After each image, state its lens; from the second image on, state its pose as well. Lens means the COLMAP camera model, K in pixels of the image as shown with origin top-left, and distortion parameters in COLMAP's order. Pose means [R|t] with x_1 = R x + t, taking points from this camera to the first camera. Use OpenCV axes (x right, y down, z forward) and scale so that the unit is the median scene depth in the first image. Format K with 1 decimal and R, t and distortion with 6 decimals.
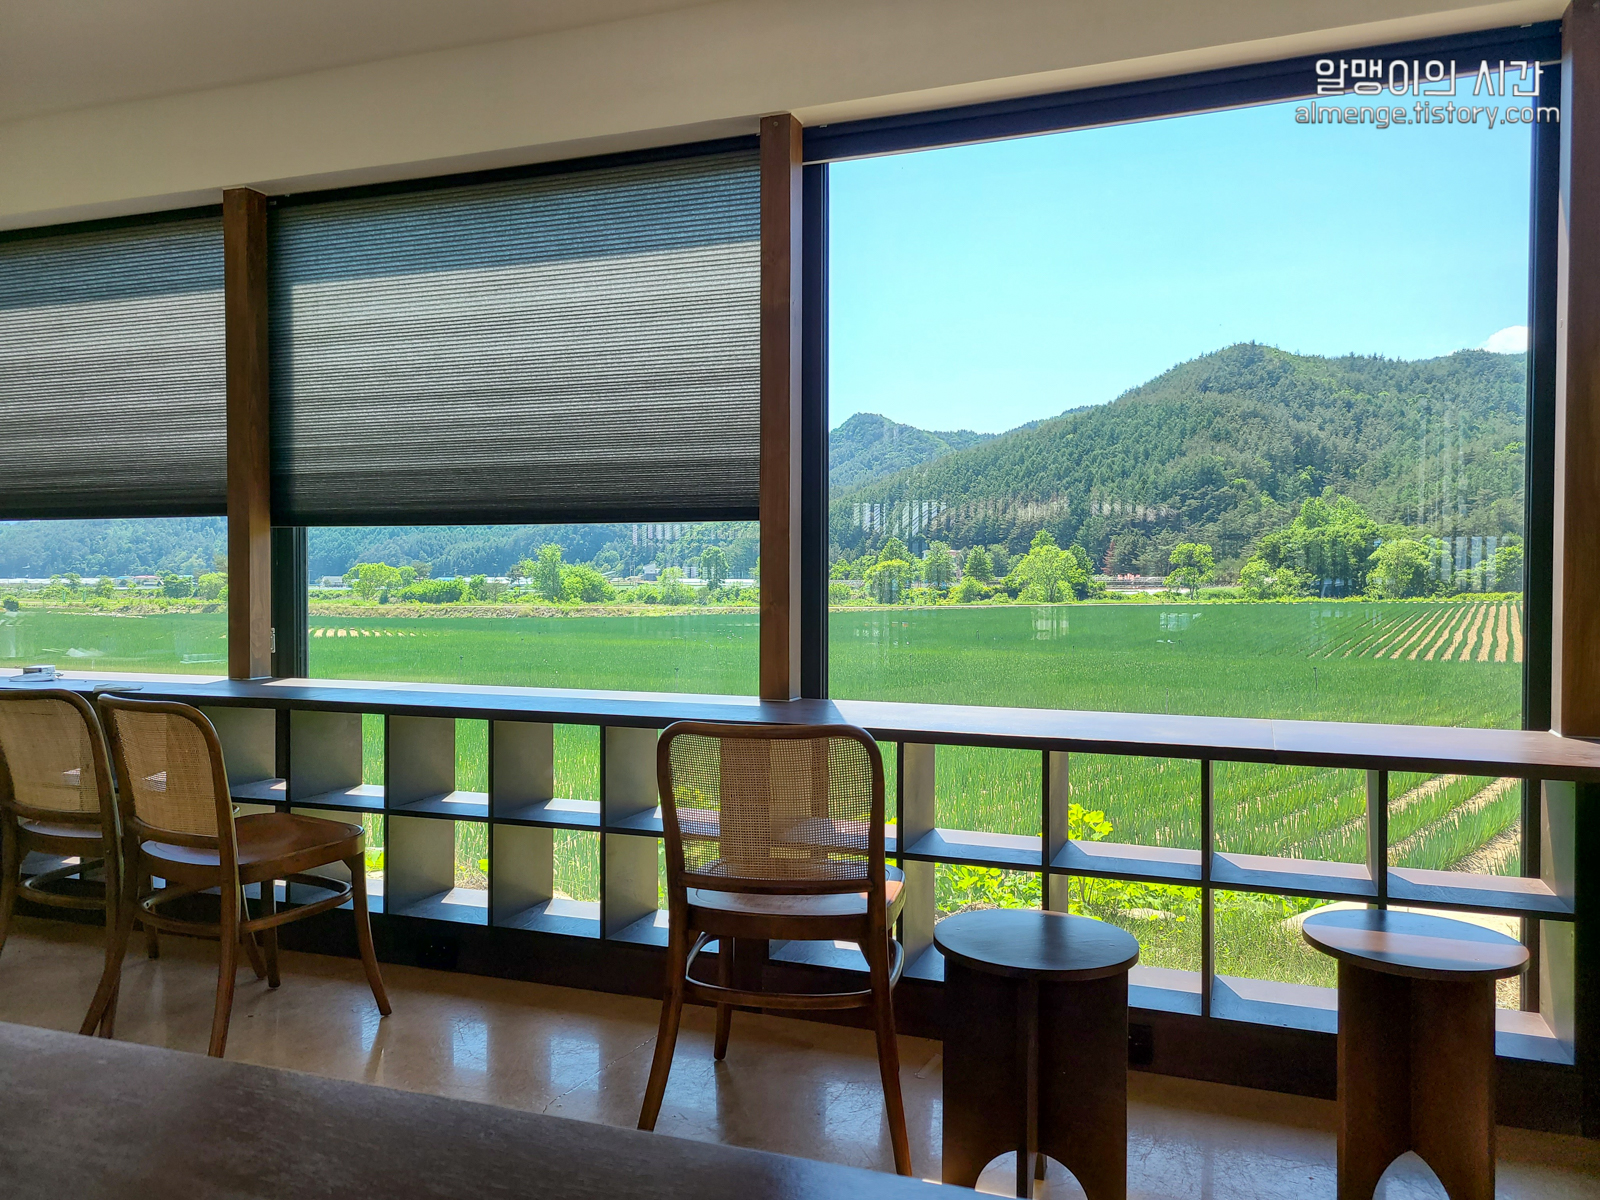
lens RADIAL K [[1209.0, 0, 800.0], [0, 1209.0, 600.0], [0, 0, 1]] dist [0.039251, -0.000687]
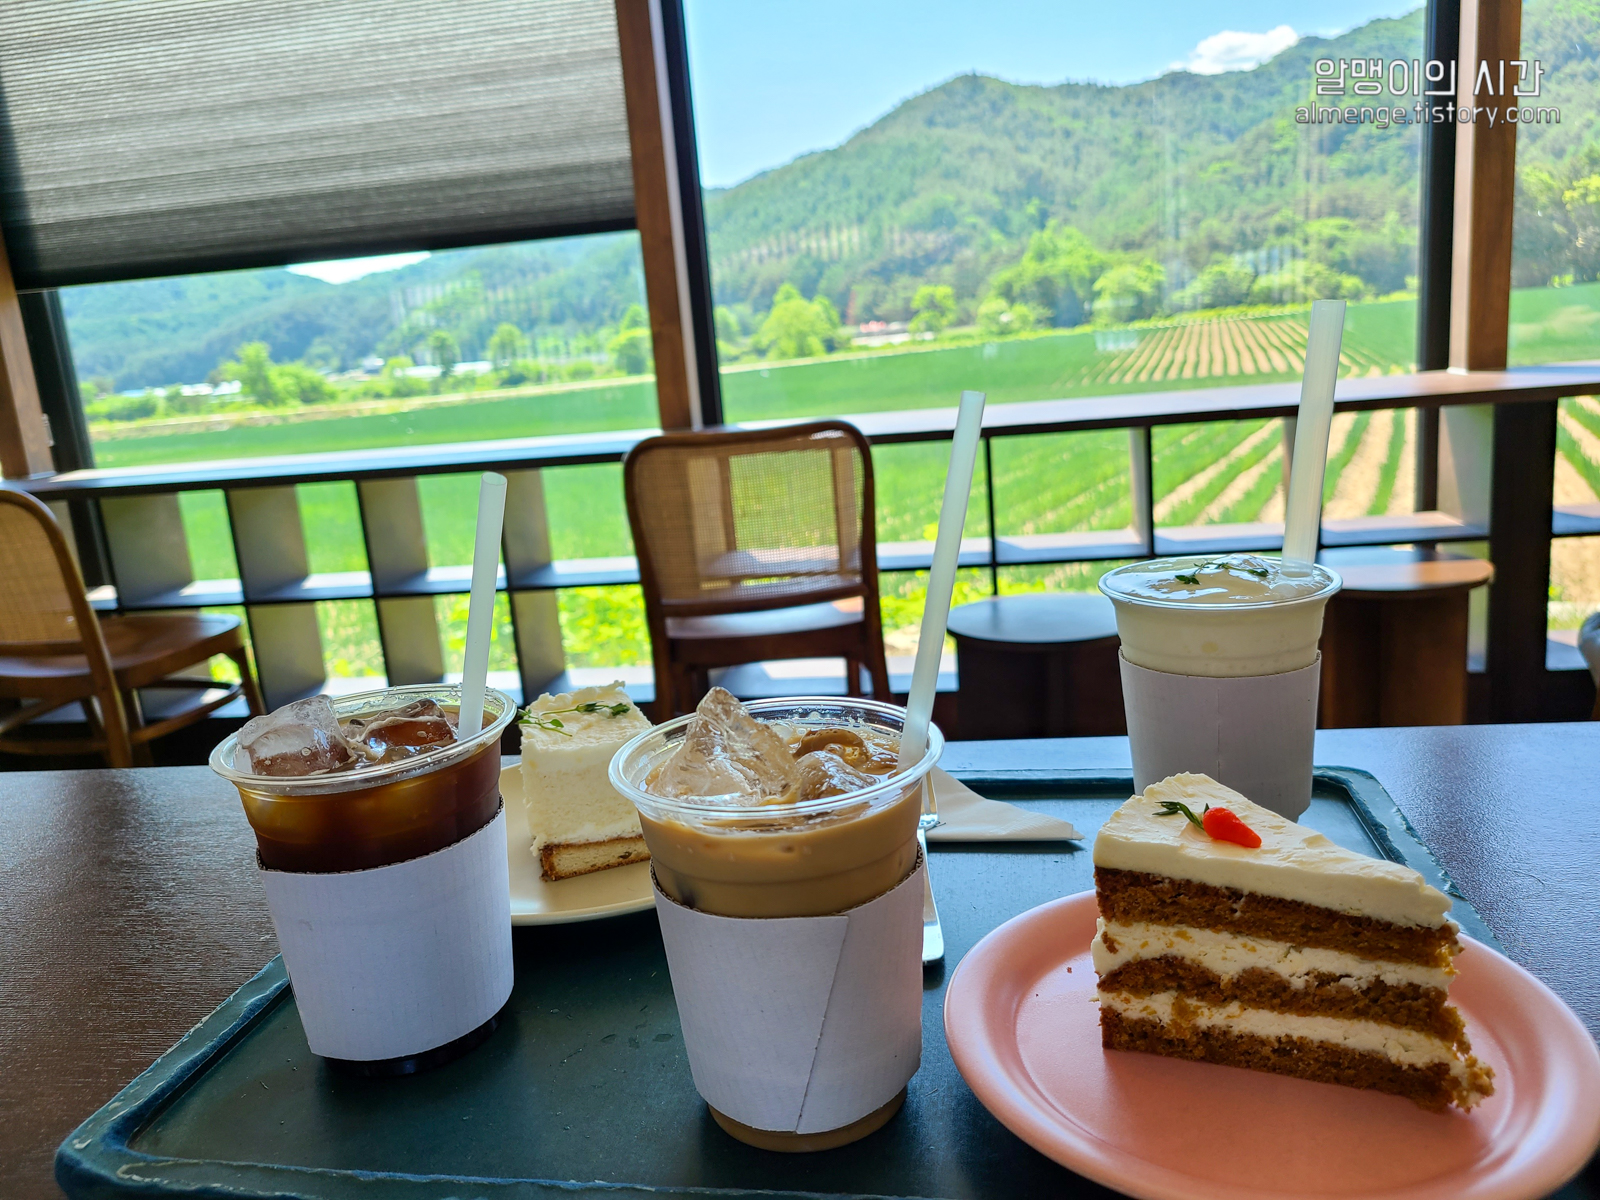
lens RADIAL K [[1226.0, 0, 799.8], [0, 1226.0, 597.3], [0, 0, 1]] dist [0.025247, -0.010632]
pose [[0.974925, -0.125860, 0.183524, -0.099838], [0.090260, 0.977460, 0.190854, 0.031109], [-0.203409, -0.169504, 0.964310, 0.048552]]
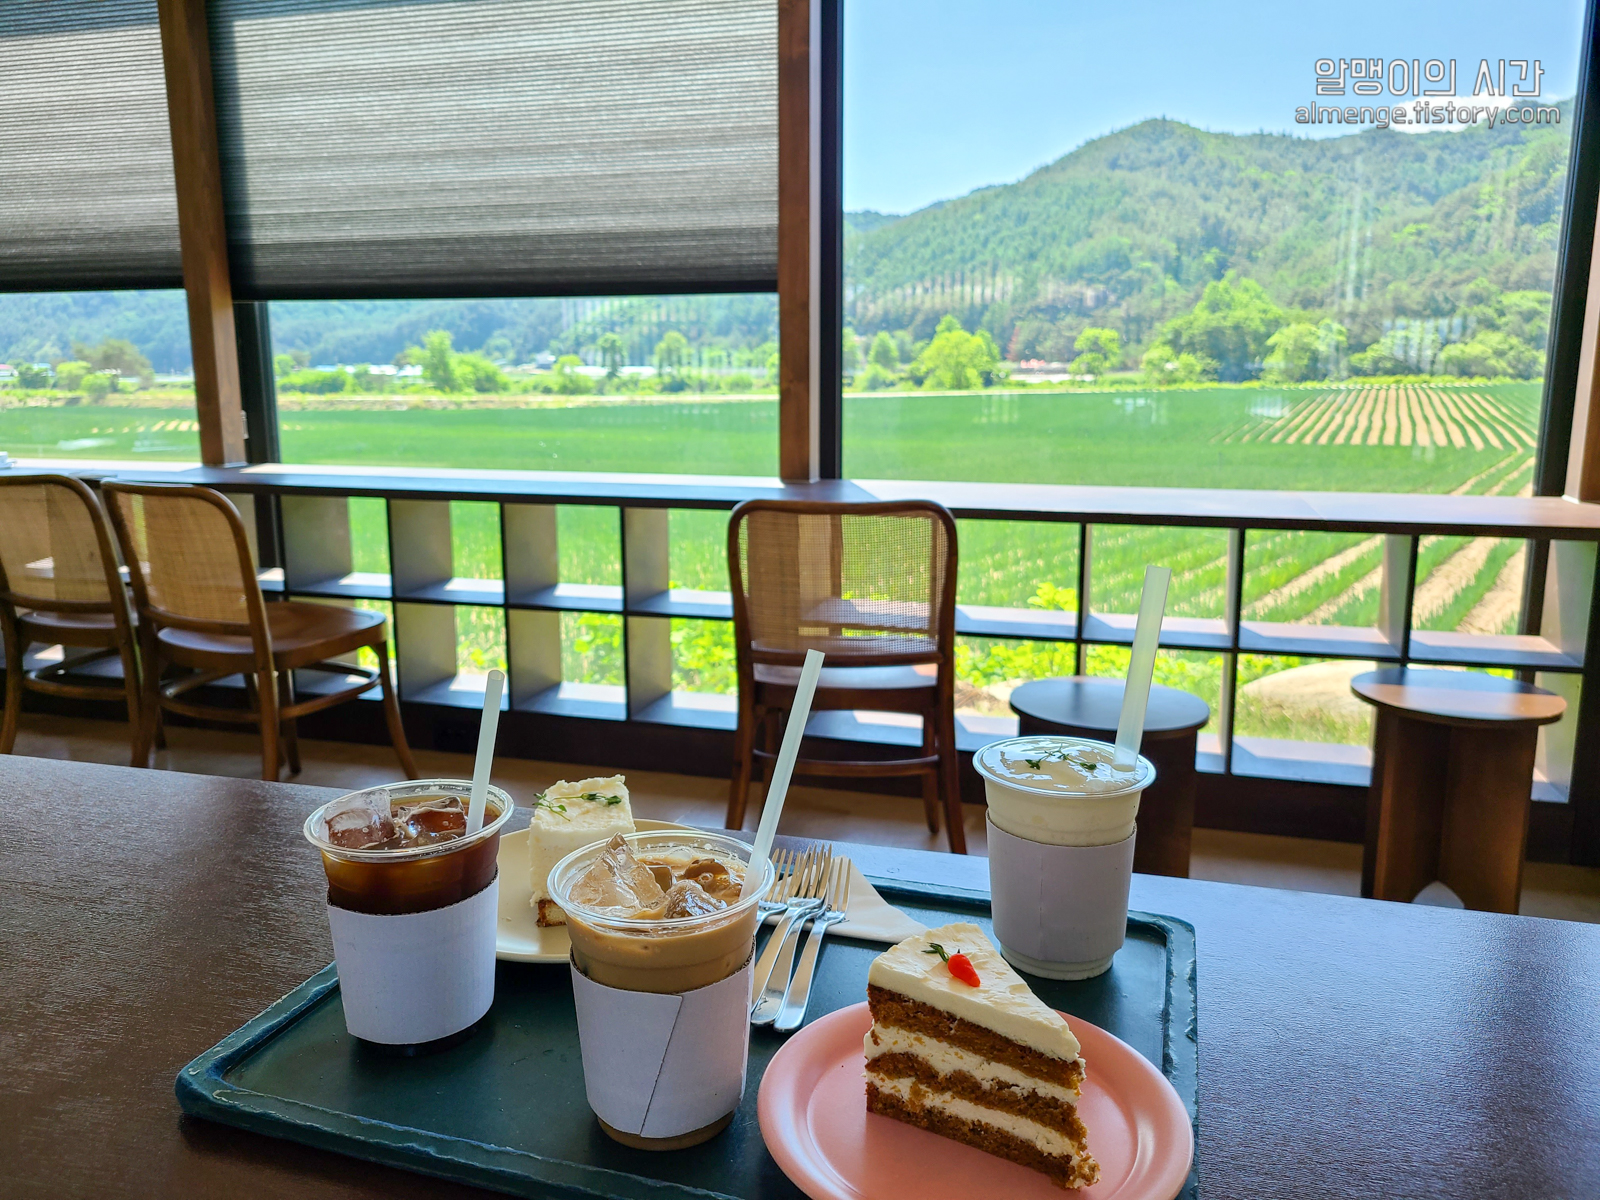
lens RADIAL K [[1219.1, 0, 794.2], [0, 1219.1, 591.8], [0, 0, 1]] dist [0.027171, -0.007483]
pose [[0.997148, -0.018029, 0.073287, -0.081372], [0.005796, 0.986472, 0.163829, 0.007340], [-0.075249, -0.162937, 0.983763, 0.007642]]
